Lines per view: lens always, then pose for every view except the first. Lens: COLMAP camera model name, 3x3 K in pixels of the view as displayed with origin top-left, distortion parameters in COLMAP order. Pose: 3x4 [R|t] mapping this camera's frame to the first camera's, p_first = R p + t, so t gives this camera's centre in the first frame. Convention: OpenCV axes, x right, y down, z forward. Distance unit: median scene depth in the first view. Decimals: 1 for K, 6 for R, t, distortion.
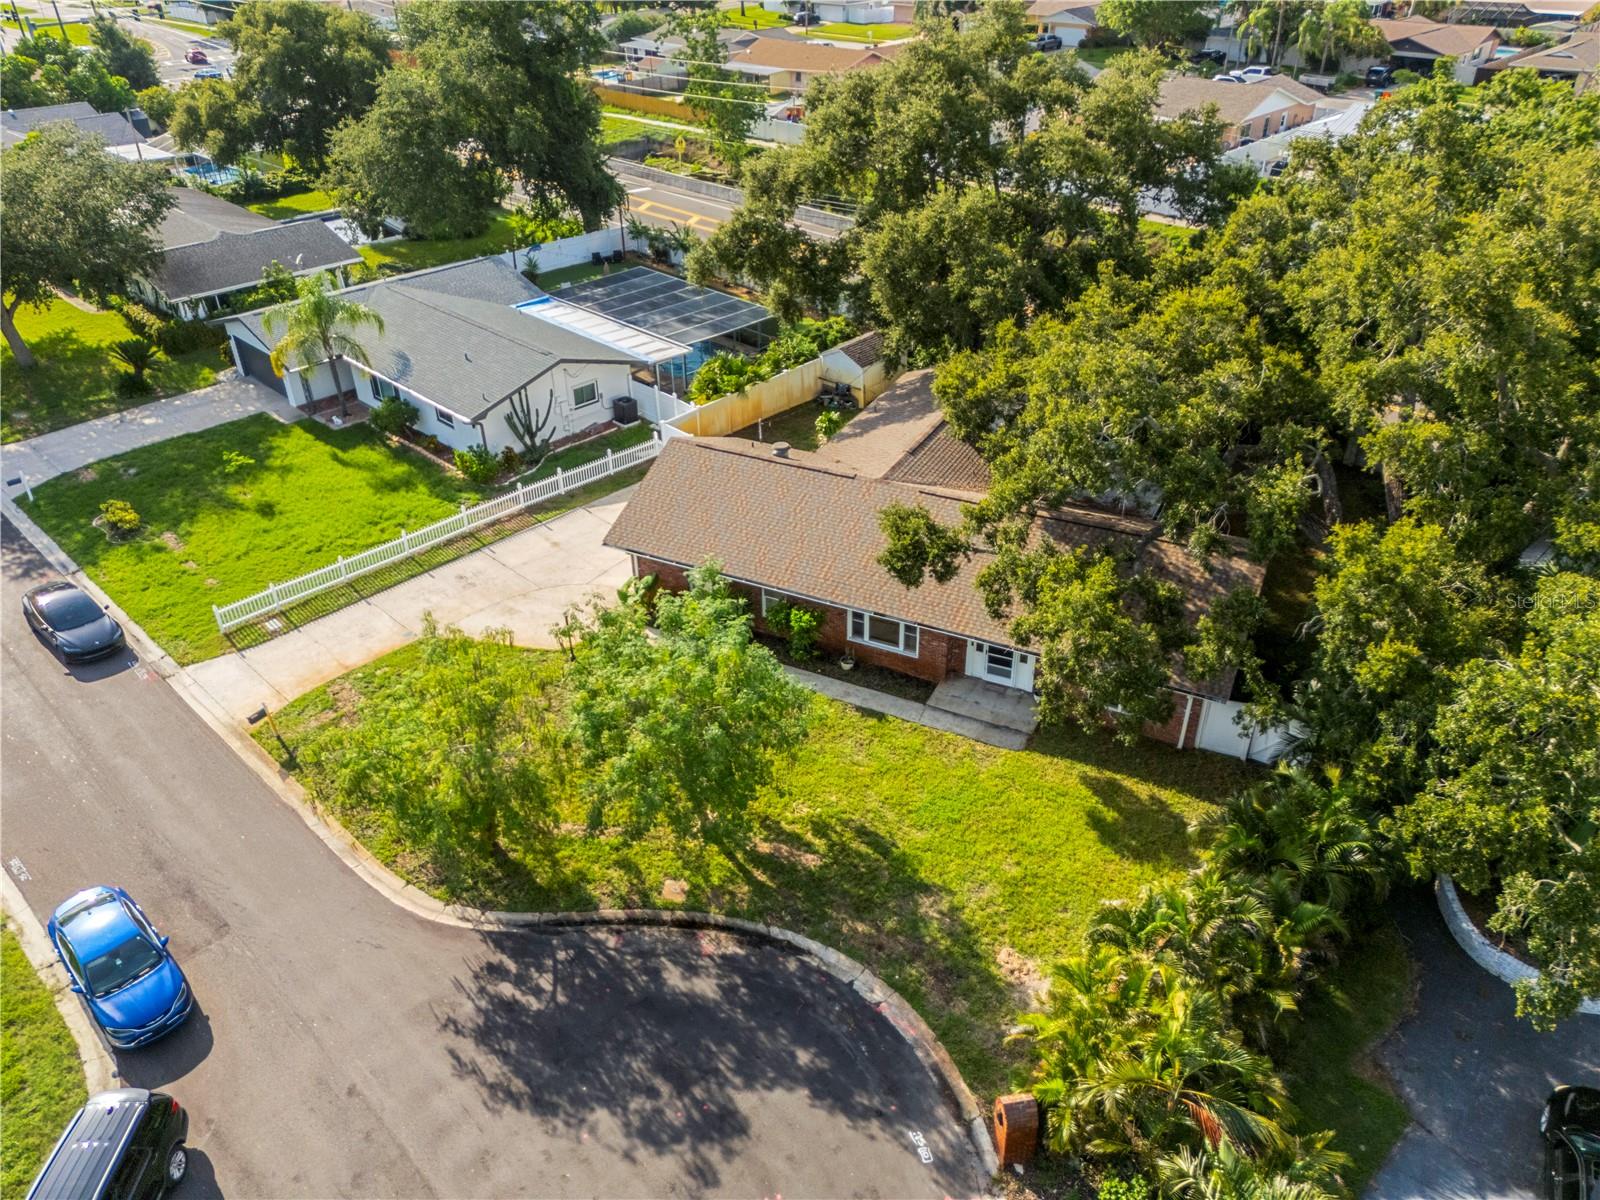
lens RADIAL K [[1134.7, 0, 800.0], [0, 1134.7, 600.0], [0, 0, 1]] dist [0.065392, -0.042978]
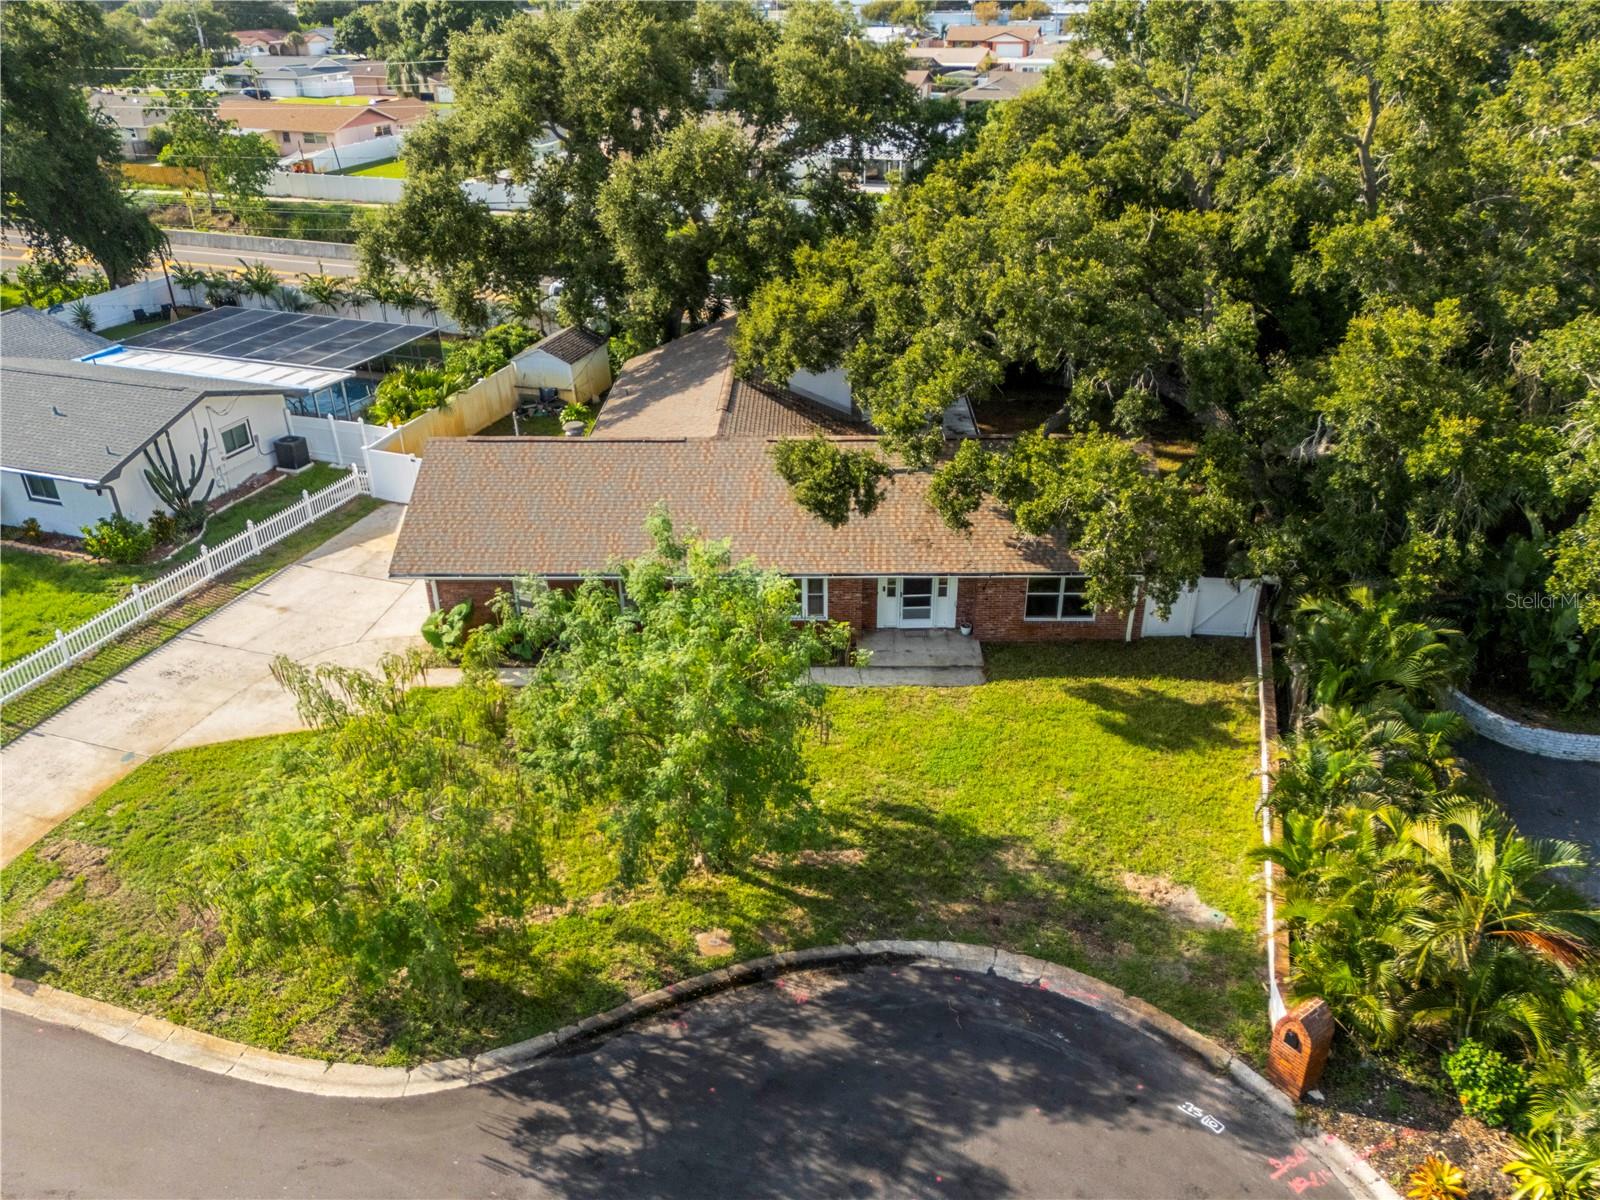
lens RADIAL K [[1146.4, 0, 800.0], [0, 1146.4, 600.0], [0, 0, 1]] dist [0.043791, -0.022805]
pose [[0.903960, -0.204662, 0.375460, -0.188038], [0.229283, 0.973121, -0.021579, 0.039872], [-0.360952, 0.105593, 0.926587, 0.157553]]
